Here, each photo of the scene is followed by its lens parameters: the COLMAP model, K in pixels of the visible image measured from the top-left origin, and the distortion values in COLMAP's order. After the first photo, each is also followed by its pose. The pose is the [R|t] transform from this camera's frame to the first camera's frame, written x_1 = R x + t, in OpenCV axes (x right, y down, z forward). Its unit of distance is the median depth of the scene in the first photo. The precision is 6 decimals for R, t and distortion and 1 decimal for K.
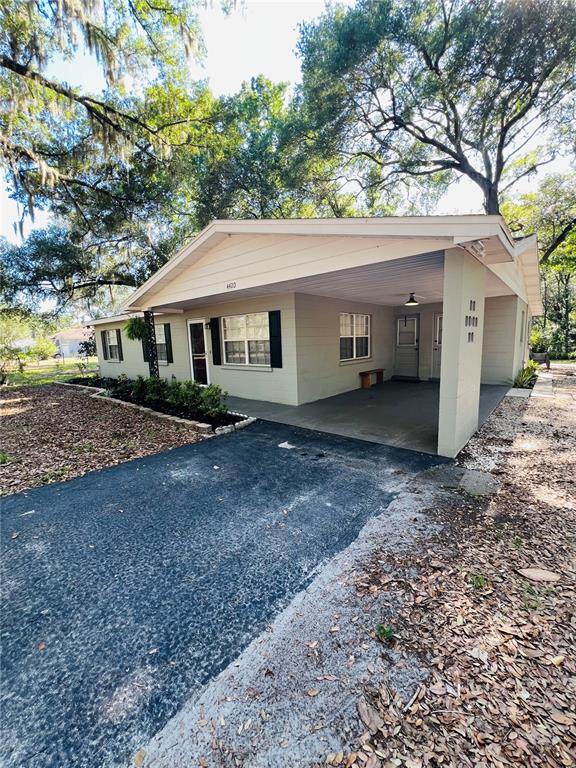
lens RADIAL K [[303.2, 0, 286.5], [0, 303.2, 381.8], [0, 0, 1]] dist [-0.000816, -0.000030]
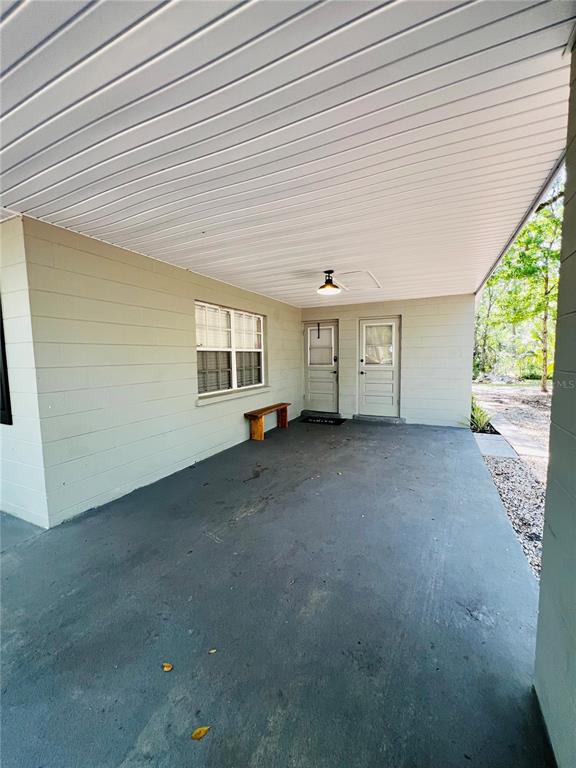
lens RADIAL K [[309.4, 0, 288.6], [0, 309.4, 384.5], [0, 0, 1]] dist [0.000846, 0.000024]
pose [[0.962515, -0.002008, 0.271222, 0.164332], [0.015479, 0.998749, -0.047540, -0.055870], [-0.270788, 0.049957, 0.961342, 0.420944]]
